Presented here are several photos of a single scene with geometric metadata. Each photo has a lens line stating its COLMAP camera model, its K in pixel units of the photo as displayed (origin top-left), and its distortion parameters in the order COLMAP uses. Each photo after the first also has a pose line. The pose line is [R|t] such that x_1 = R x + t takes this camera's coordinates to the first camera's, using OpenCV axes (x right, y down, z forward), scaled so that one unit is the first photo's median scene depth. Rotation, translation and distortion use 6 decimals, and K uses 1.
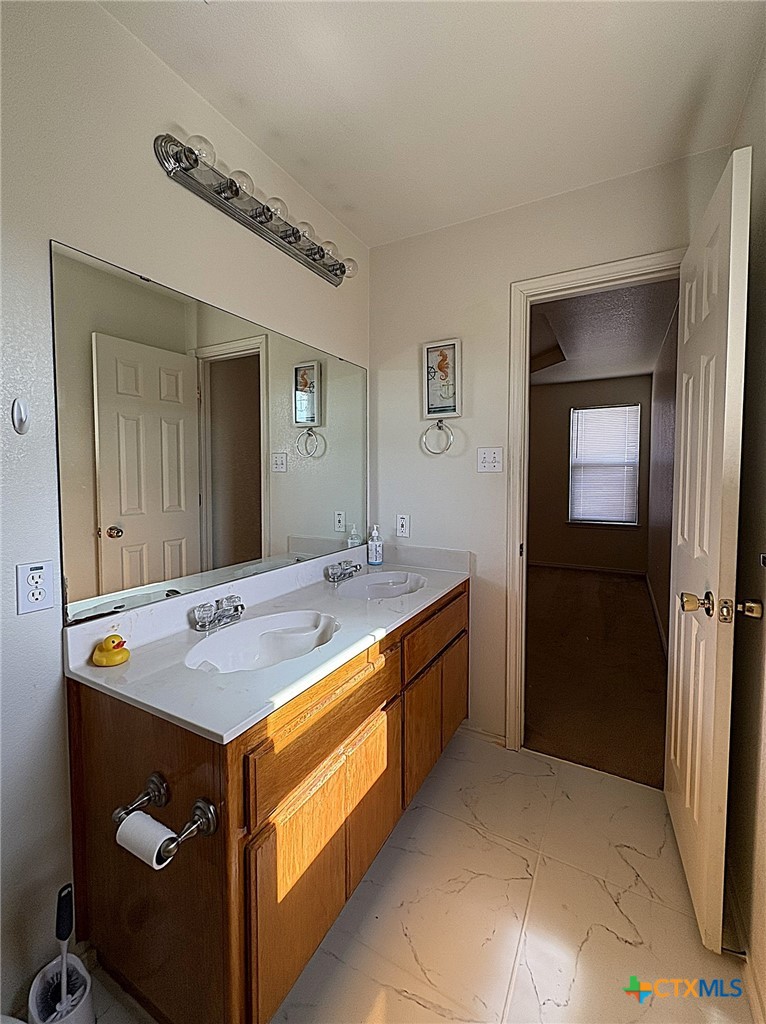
lens RADIAL K [[421.1, 0, 383.0], [0, 421.1, 512.0], [0, 0, 1]] dist [-0.000237, 0.000025]
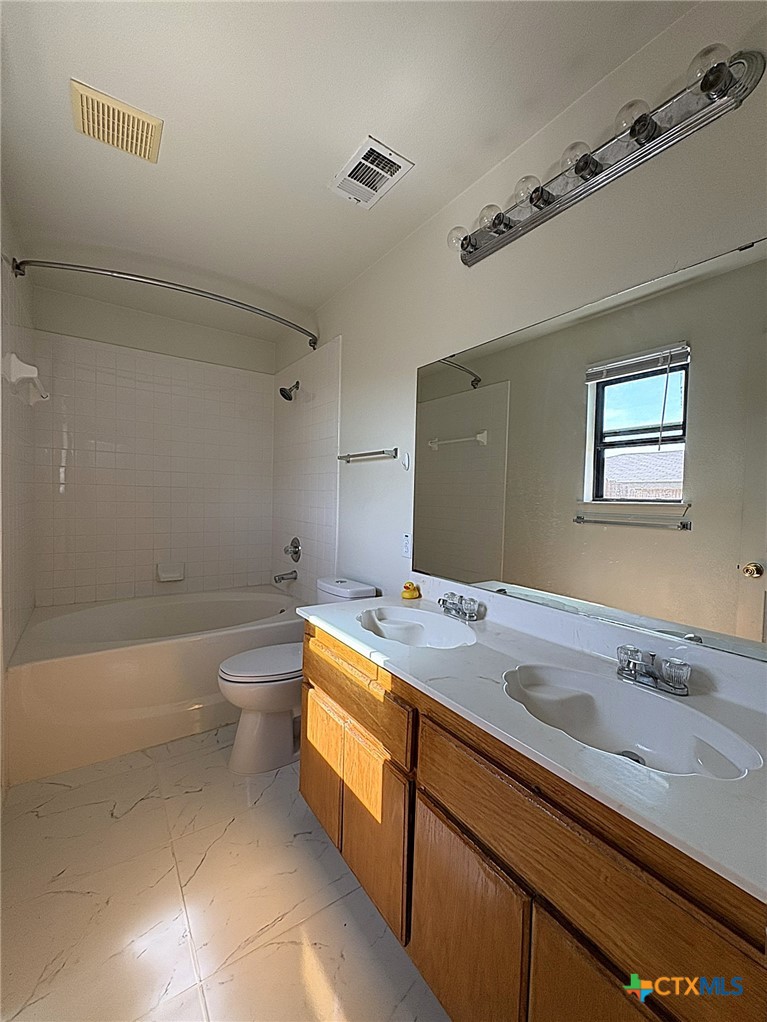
lens RADIAL K [[420.3, 0, 383.5], [0, 420.3, 511.0], [0, 0, 1]] dist [-0.000237, 0.000025]
pose [[-0.440368, 0.031383, -0.897269, 0.824960], [-0.101322, 0.991267, 0.084398, -0.111442], [0.892082, 0.128079, -0.433342, 1.409100]]
